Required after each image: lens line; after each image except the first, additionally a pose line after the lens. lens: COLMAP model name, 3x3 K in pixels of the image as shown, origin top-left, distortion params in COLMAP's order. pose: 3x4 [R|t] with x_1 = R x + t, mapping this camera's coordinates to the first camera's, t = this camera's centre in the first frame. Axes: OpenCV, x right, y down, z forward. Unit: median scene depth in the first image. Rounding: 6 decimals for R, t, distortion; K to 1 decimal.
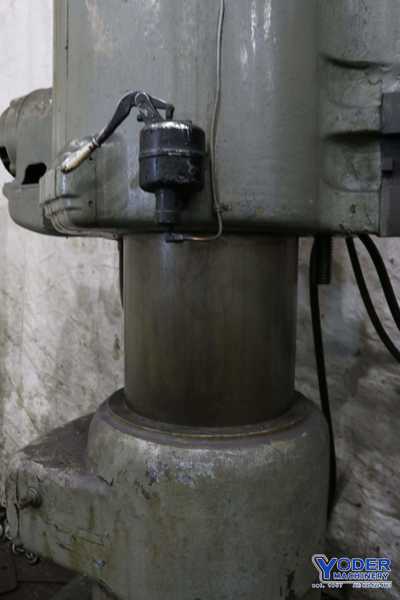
lens RADIAL K [[489.1, 0, 199.9], [0, 489.1, 293.6], [0, 0, 1]] dist [-0.161955, 0.129167]
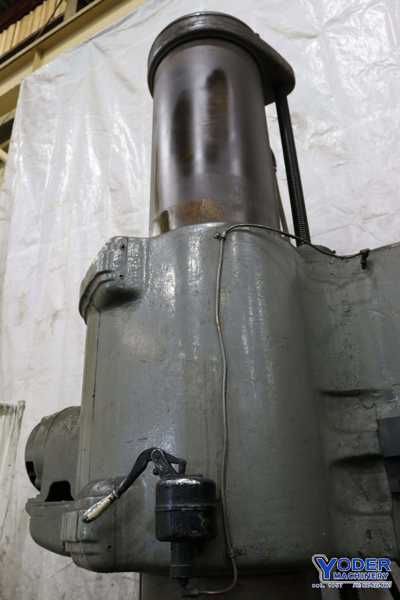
lens RADIAL K [[489.1, 0, 199.9], [0, 489.1, 293.6], [0, 0, 1]] dist [-0.161955, 0.129167]
pose [[0.997744, -0.057319, -0.034947, 0.031469], [0.030603, 0.851680, -0.523167, -0.109819], [0.059751, 0.520918, 0.851513, -0.123272]]
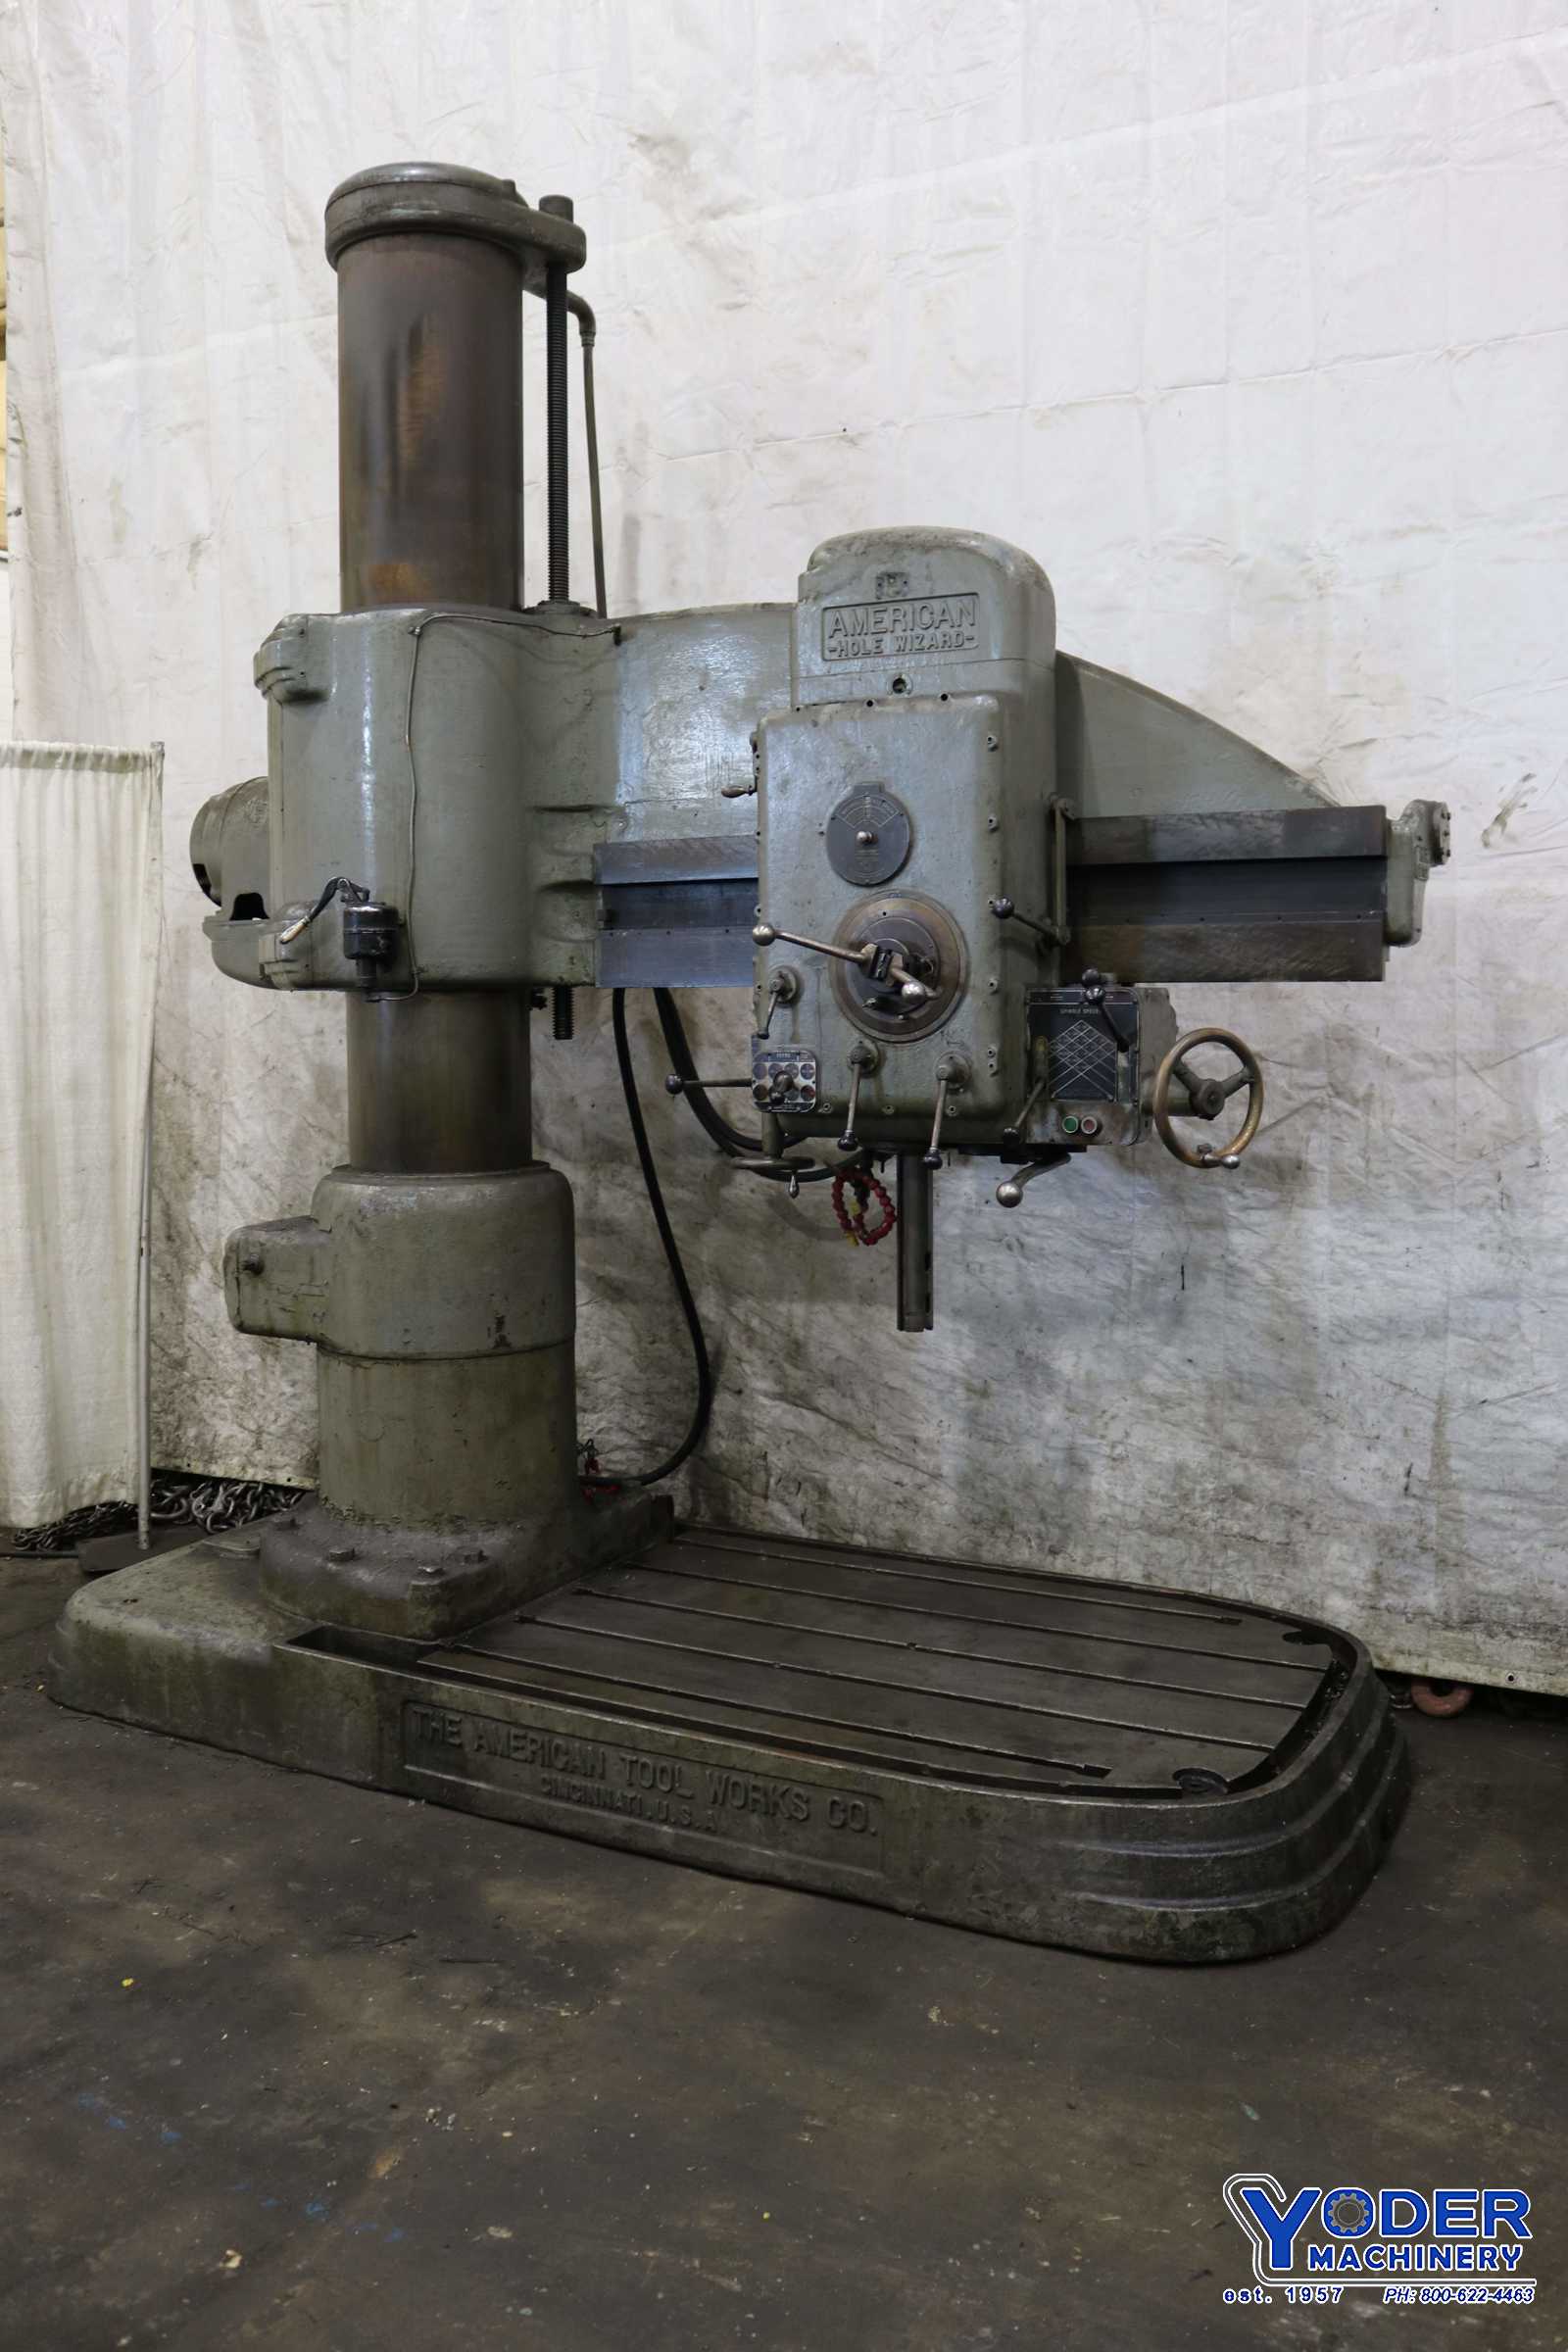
lens RADIAL K [[1917.3, 0, 783.7], [0, 1917.3, 1151.0], [0, 0, 1]] dist [-0.161955, 0.129167]
pose [[0.999378, -0.016060, -0.031395, 0.914713], [0.015977, 0.999868, -0.002886, 0.243631], [0.031438, 0.002382, 0.999503, -3.043555]]
